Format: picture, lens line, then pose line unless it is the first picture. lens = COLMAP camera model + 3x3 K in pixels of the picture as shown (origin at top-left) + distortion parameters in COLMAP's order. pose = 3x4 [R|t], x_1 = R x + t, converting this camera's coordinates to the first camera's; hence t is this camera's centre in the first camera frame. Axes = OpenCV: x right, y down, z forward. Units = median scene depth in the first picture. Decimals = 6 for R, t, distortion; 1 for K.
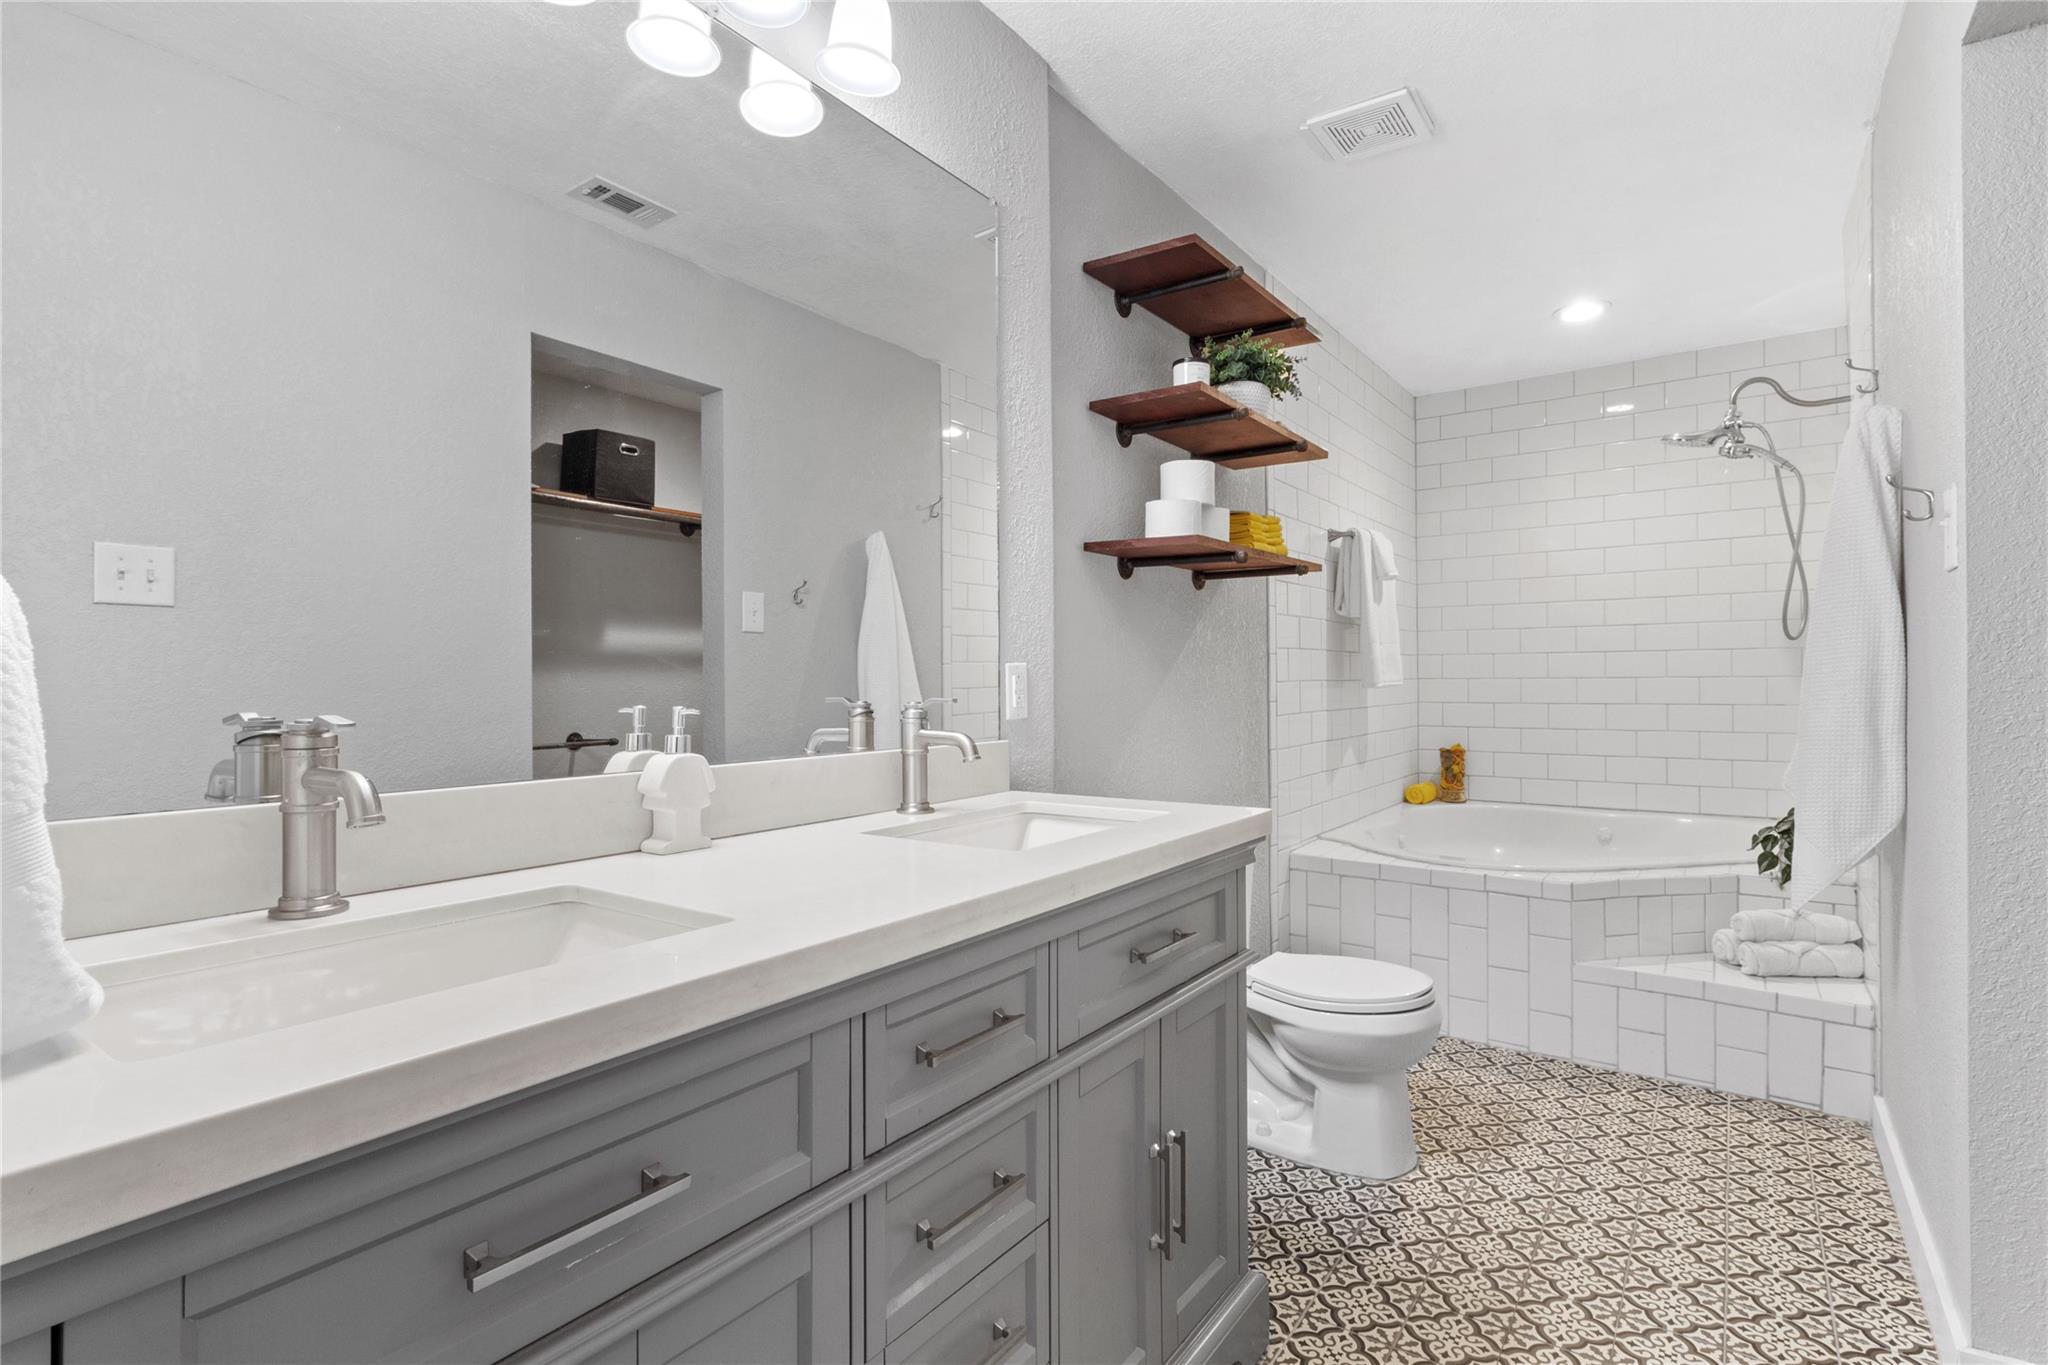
lens RADIAL K [[997.5, 0, 1033.3], [0, 997.5, 679.9], [0, 0, 1]] dist [0.003069, -0.000037]
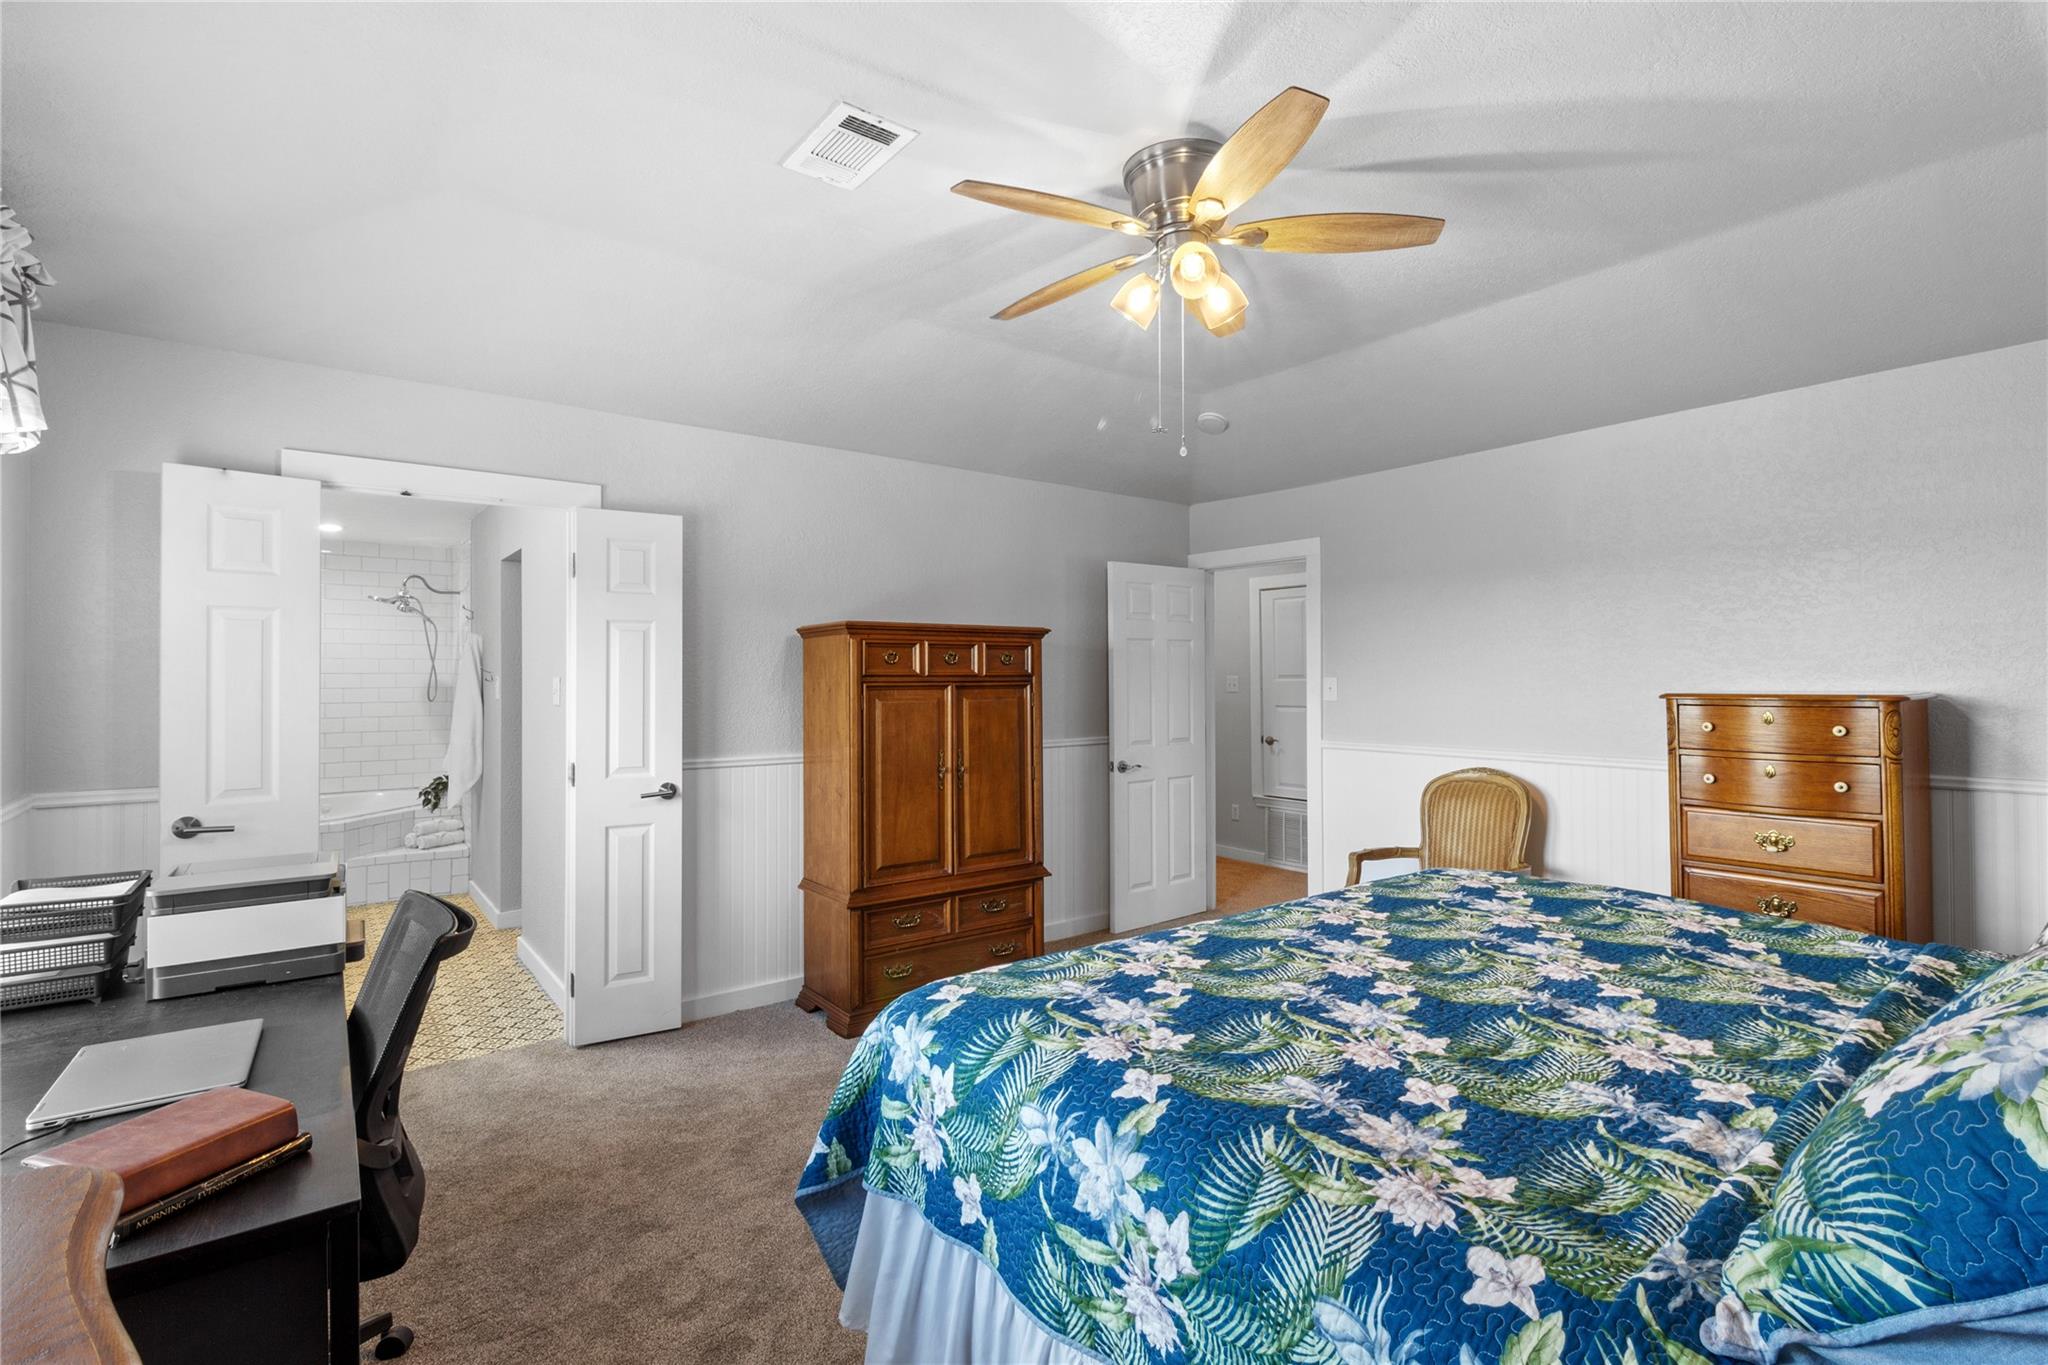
lens RADIAL K [[997.5, 0, 1024.6], [0, 997.5, 669.7], [0, 0, 1]] dist [0.003069, -0.000037]
pose [[0.319208, 0.010601, 0.947625, -1.044575], [-0.000015, 0.999937, -0.011182, -0.101917], [-0.947685, 0.003555, 0.319188, -1.079369]]
